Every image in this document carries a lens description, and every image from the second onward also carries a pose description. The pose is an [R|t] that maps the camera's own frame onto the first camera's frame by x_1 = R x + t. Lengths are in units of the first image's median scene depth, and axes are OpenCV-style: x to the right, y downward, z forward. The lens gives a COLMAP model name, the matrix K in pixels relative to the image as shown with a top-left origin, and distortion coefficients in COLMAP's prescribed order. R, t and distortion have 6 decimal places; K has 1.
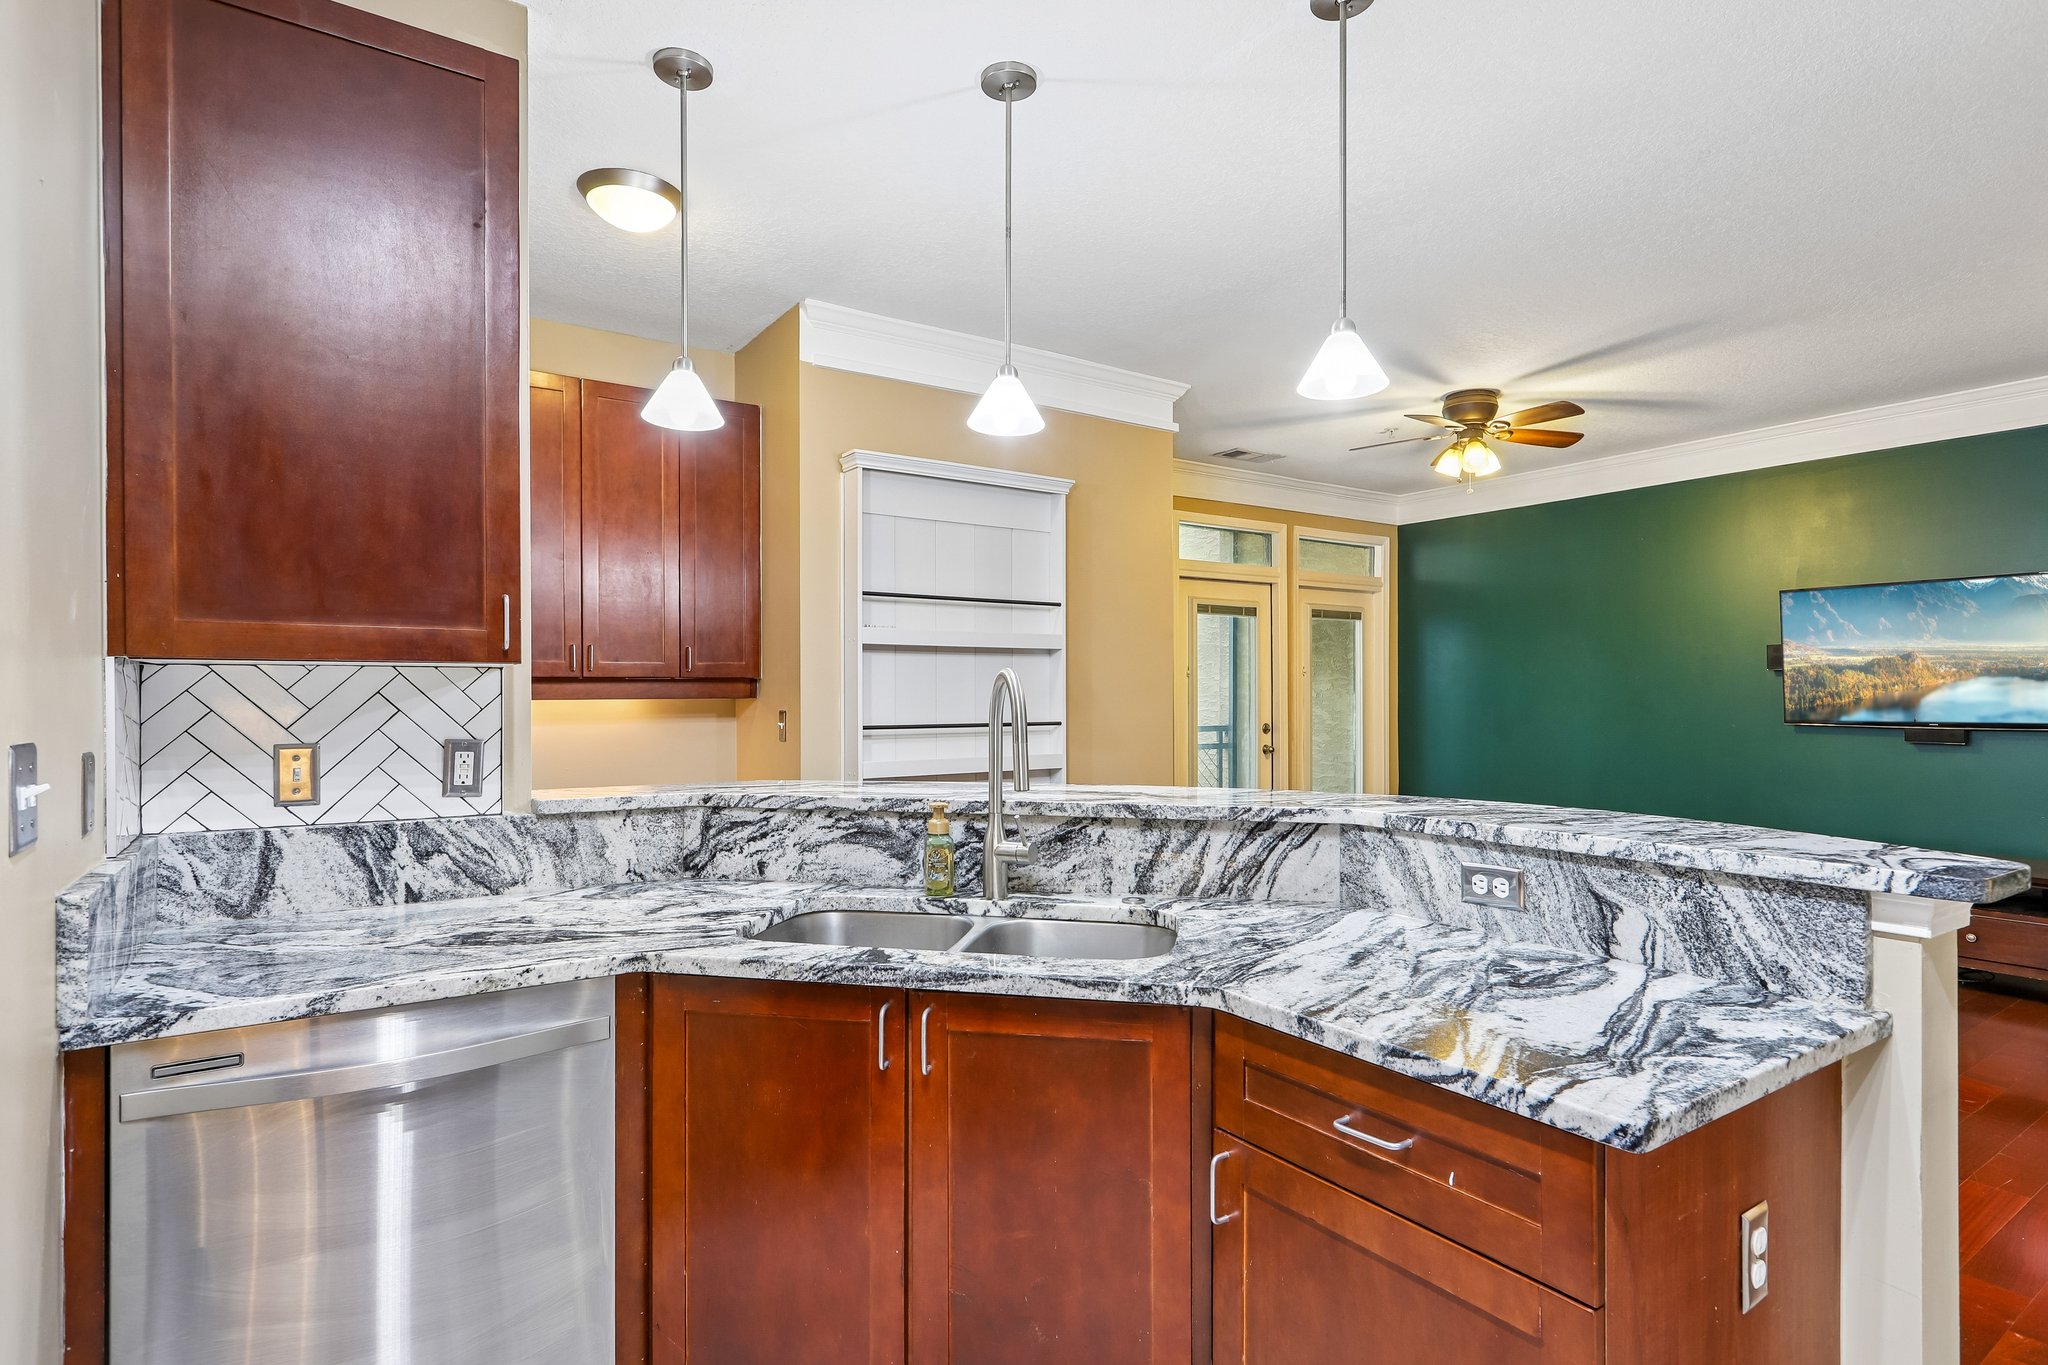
lens RADIAL K [[1027.3, 0, 1024.8], [0, 1027.3, 693.8], [0, 0, 1]] dist [0.002616, -0.000331]
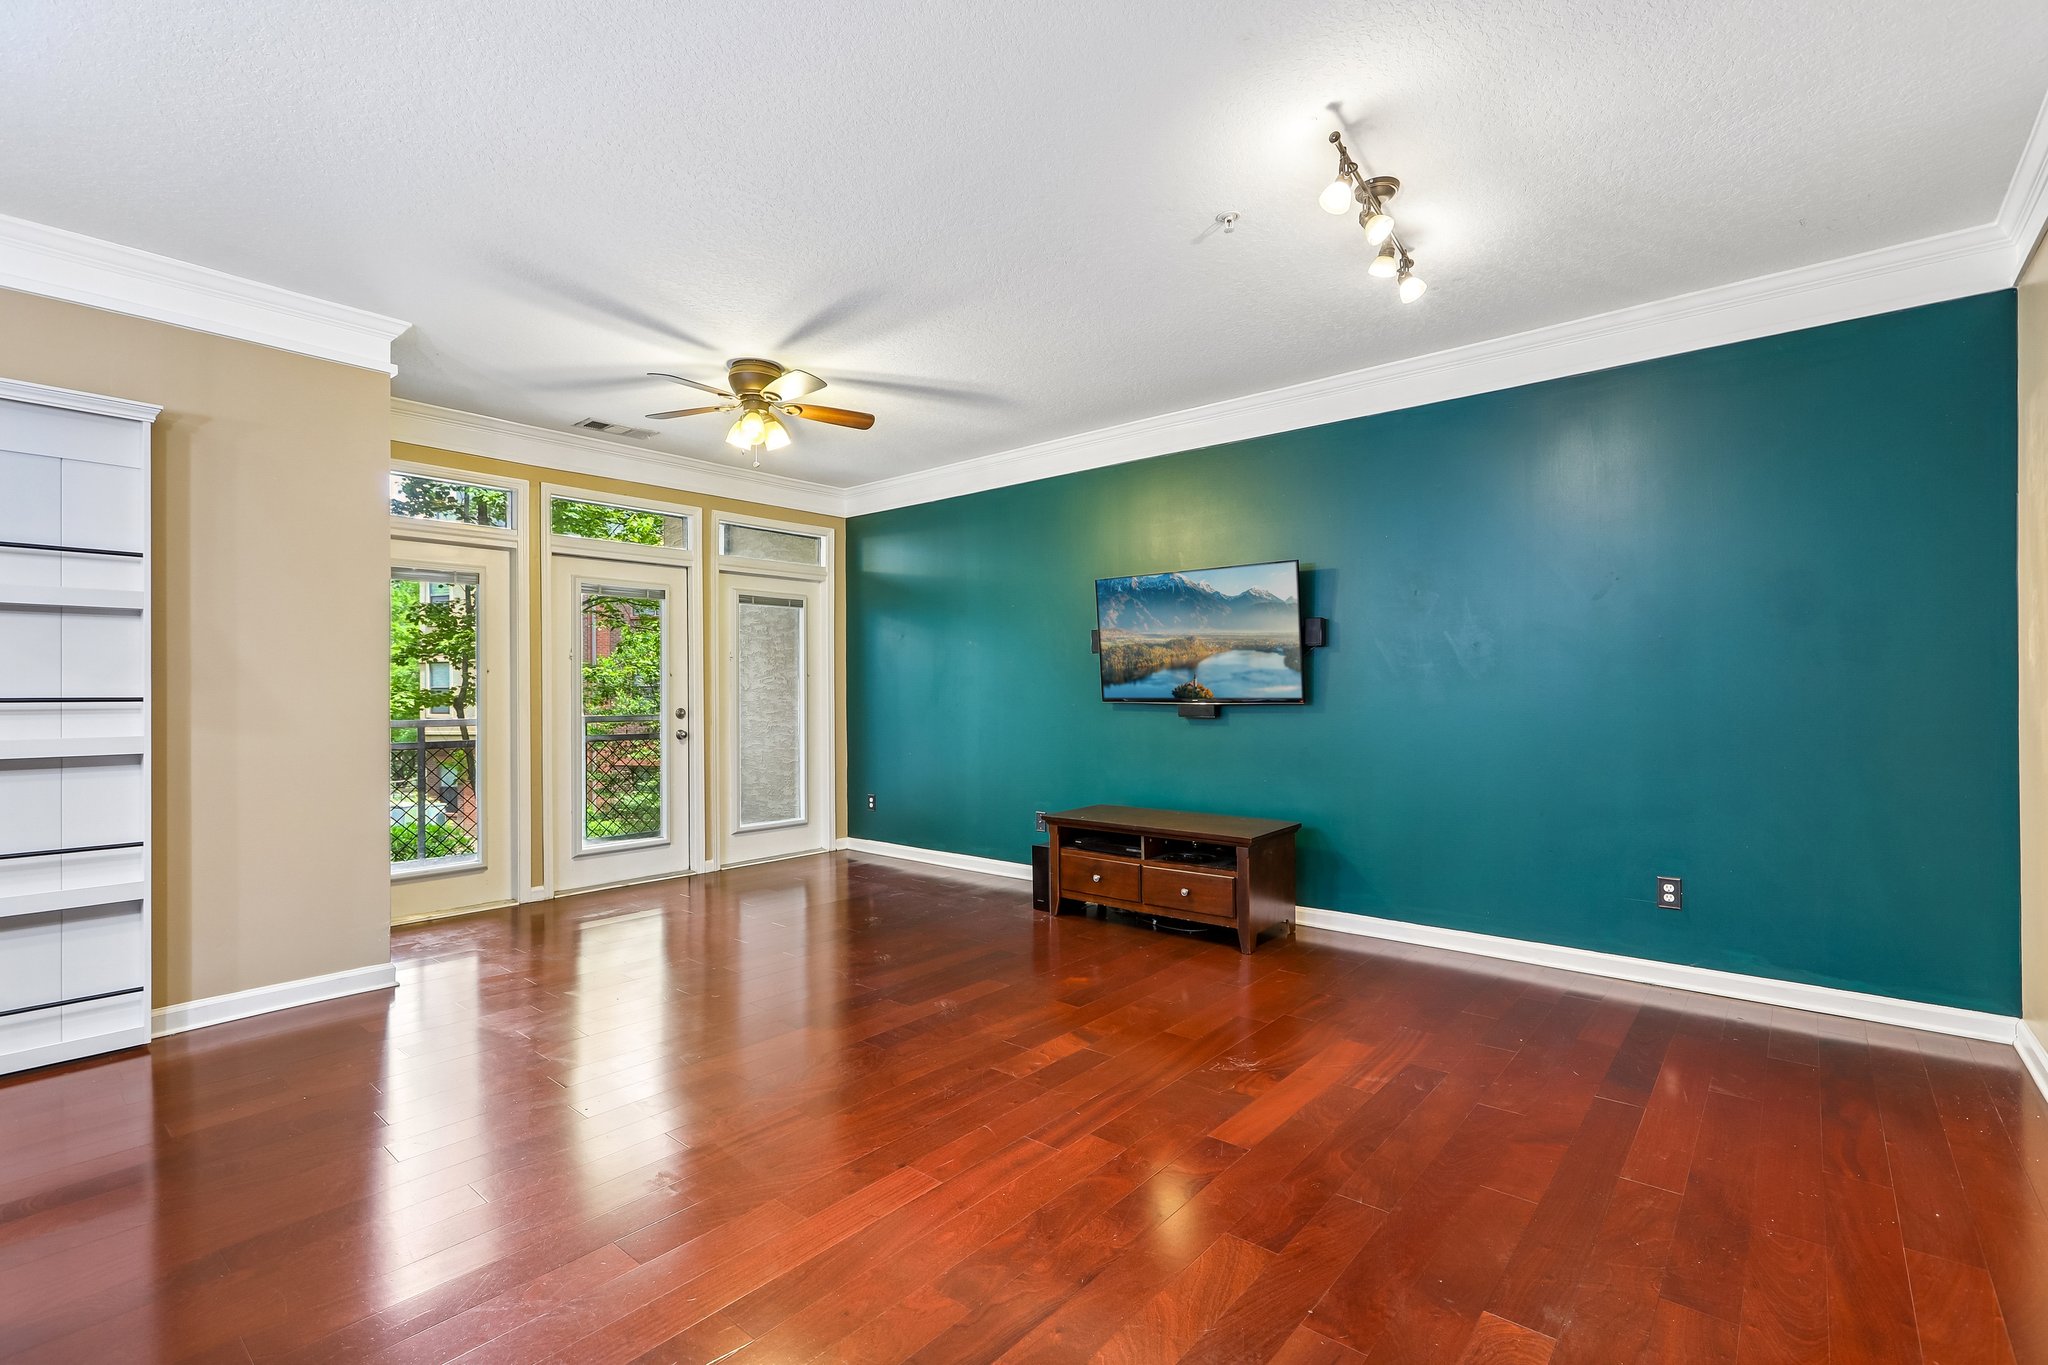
lens RADIAL K [[914.7, 0, 1035.3], [0, 914.7, 693.4], [0, 0, 1]] dist [-0.000329, 0.001440]
pose [[0.963772, -0.003210, 0.266708, 0.329663], [0.003904, 0.999990, -0.002073, 0.017672], [-0.266699, 0.003039, 0.963775, 0.062944]]
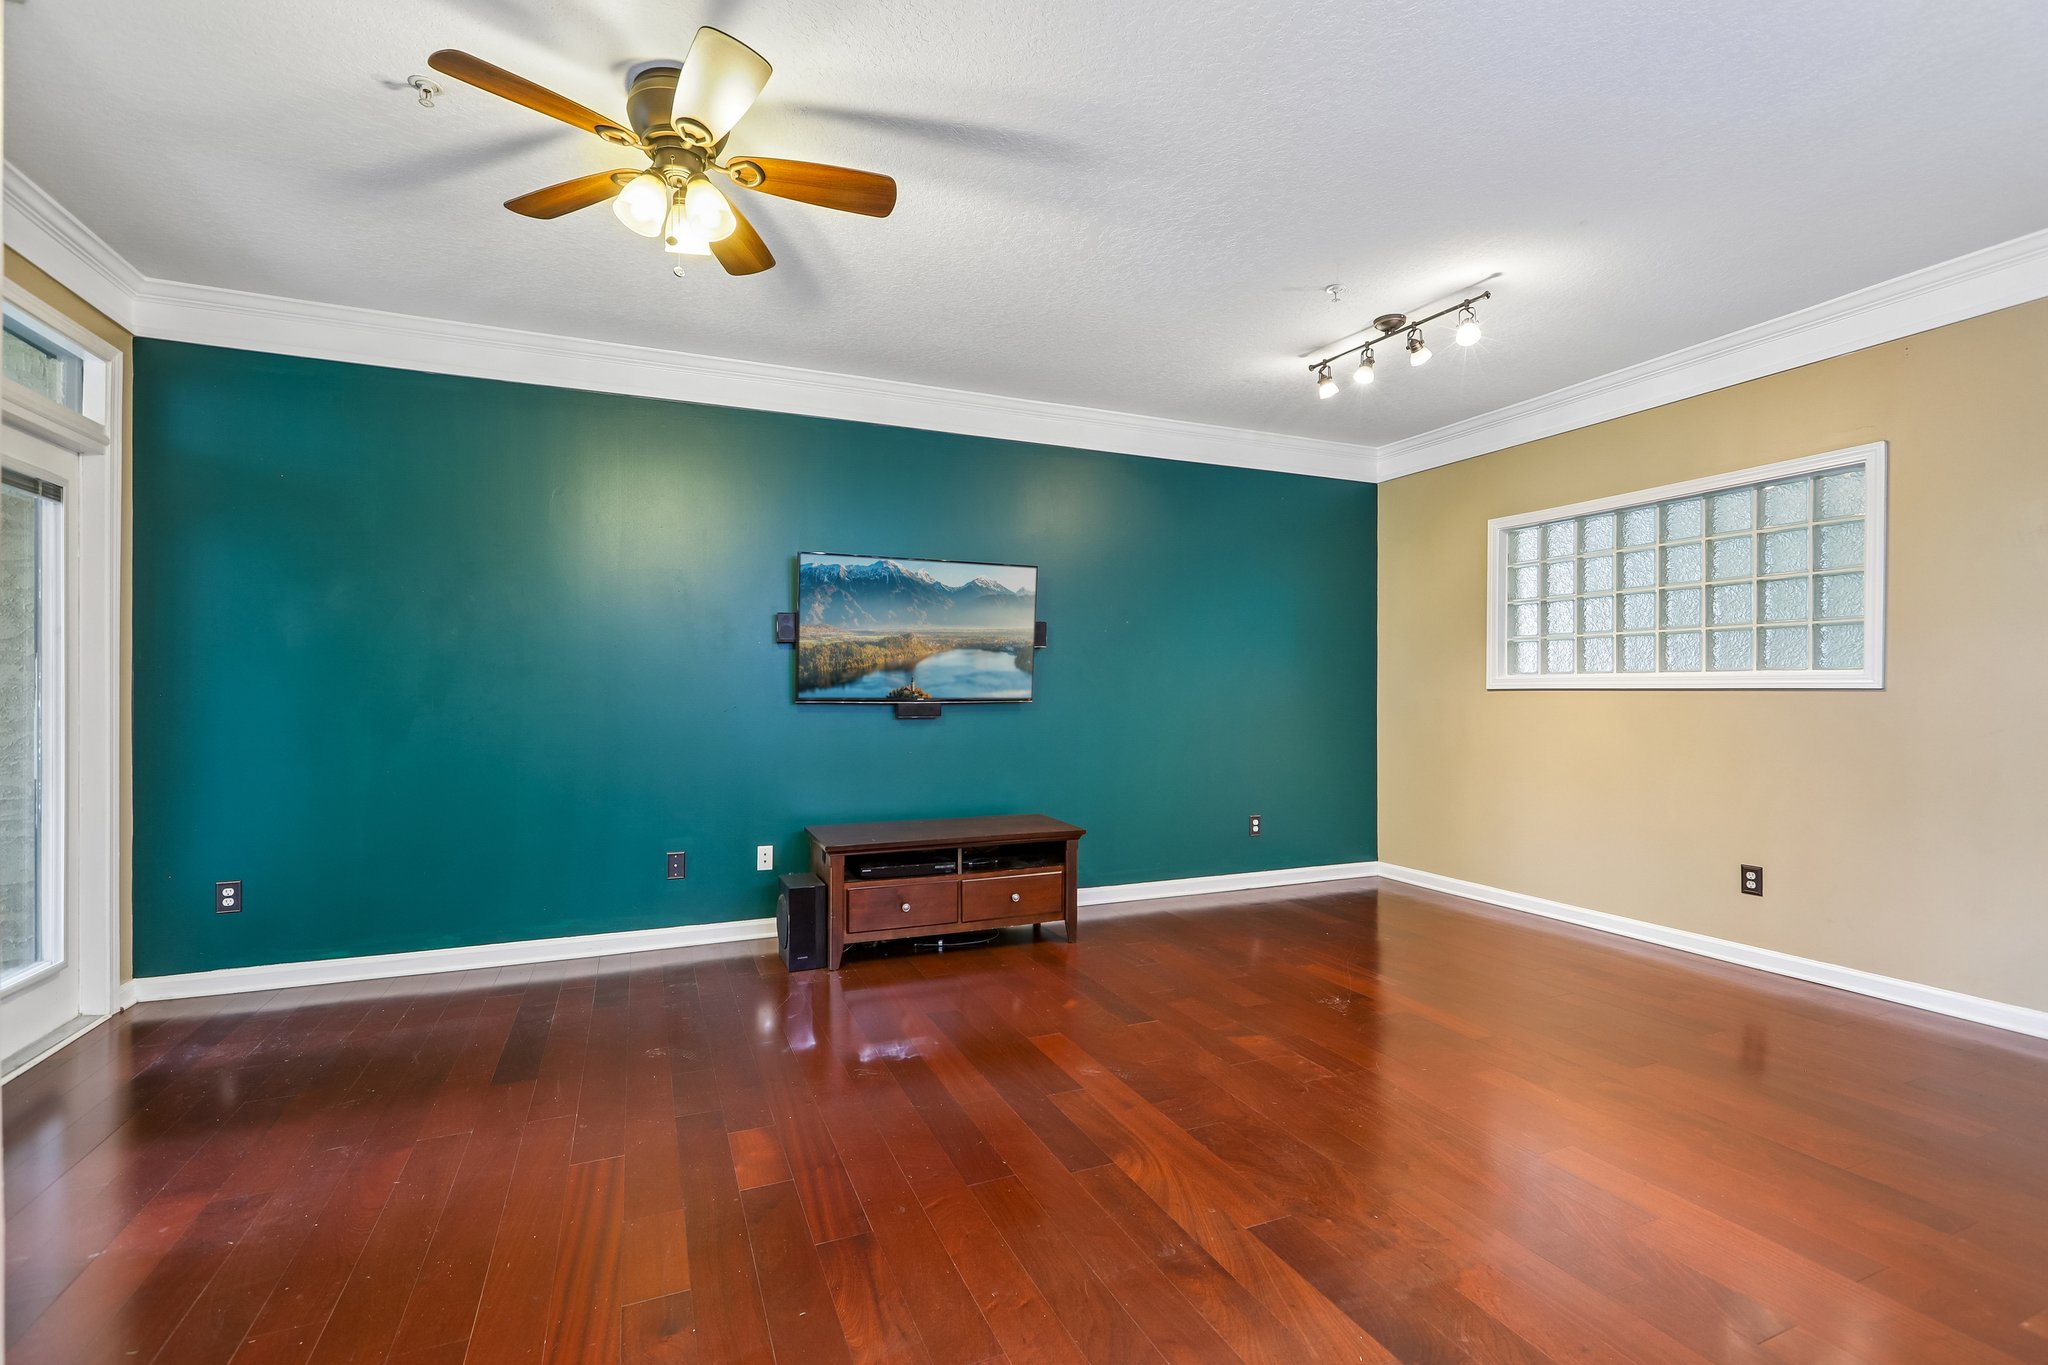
lens RADIAL K [[914.0, 0, 1005.0], [0, 914.0, 699.3], [0, 0, 1]] dist [0.024931, 0.000389]
pose [[0.205515, -0.004708, 0.978643, -0.005278], [0.002059, 0.999988, 0.004378, 0.018616], [-0.978652, 0.001116, 0.205522, 0.527065]]
